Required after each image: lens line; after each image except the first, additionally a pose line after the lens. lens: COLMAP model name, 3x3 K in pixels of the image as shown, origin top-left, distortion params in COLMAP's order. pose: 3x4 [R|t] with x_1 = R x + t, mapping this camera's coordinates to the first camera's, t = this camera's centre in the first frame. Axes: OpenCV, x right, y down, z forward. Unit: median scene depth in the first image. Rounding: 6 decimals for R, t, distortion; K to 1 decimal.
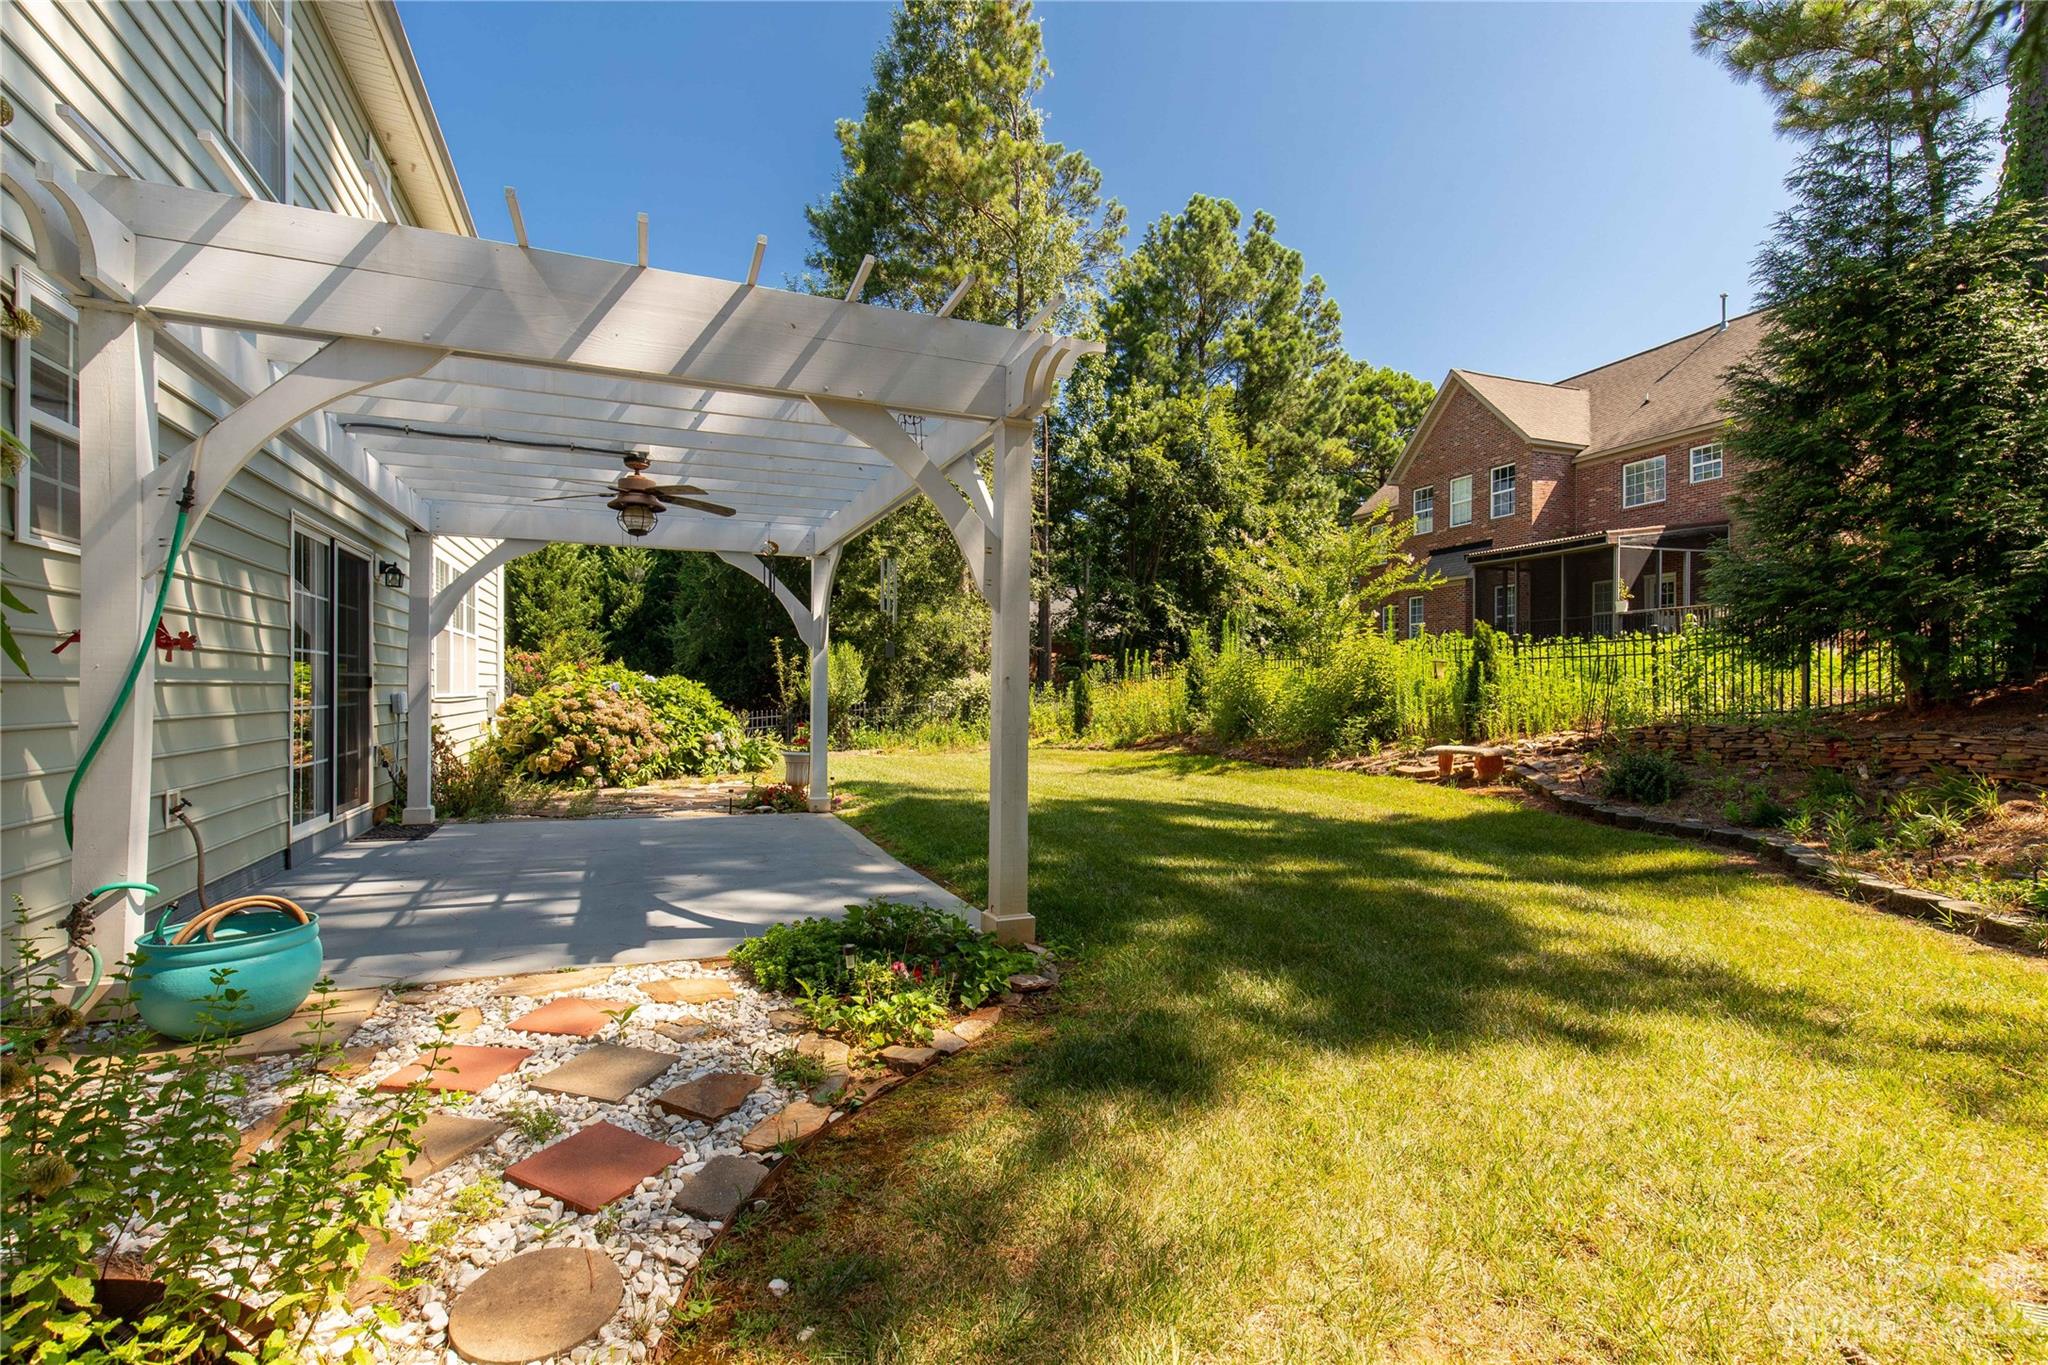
lens RADIAL K [[903.9, 0, 1020.3], [0, 903.9, 670.6], [0, 0, 1]] dist [-0.005518, 0.000054]
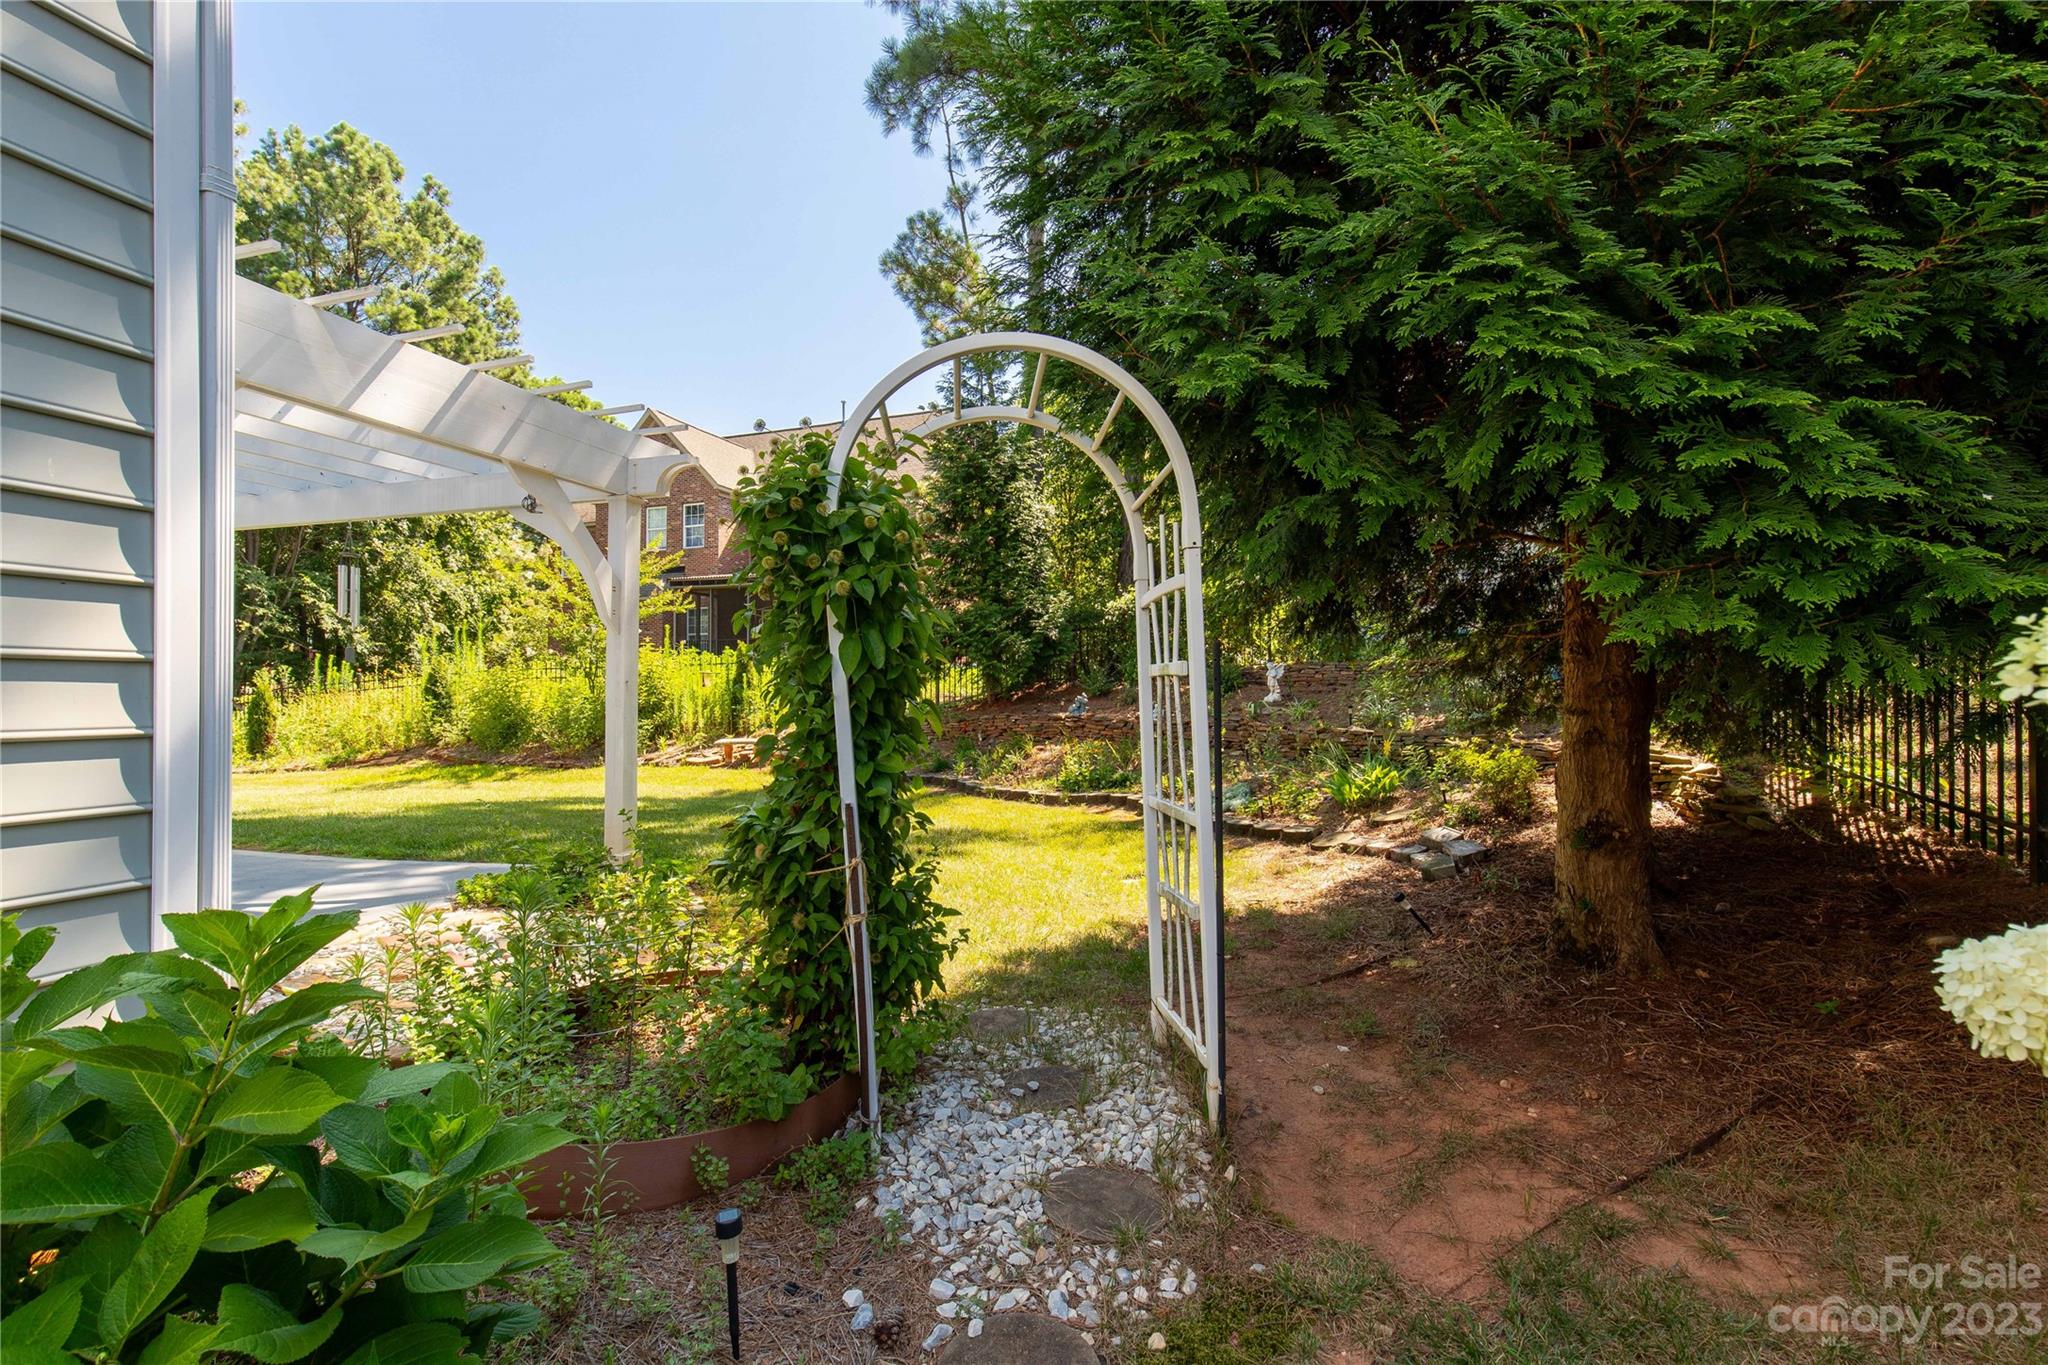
lens RADIAL K [[956.1, 0, 1024.0], [0, 956.1, 682.5], [0, 0, 1]] dist [-0.033535, -0.000082]
pose [[0.613542, 0.003520, 0.789654, -0.219289], [-0.003899, 0.999991, -0.001428, 0.002311], [-0.789652, -0.002203, 0.613551, -0.104964]]
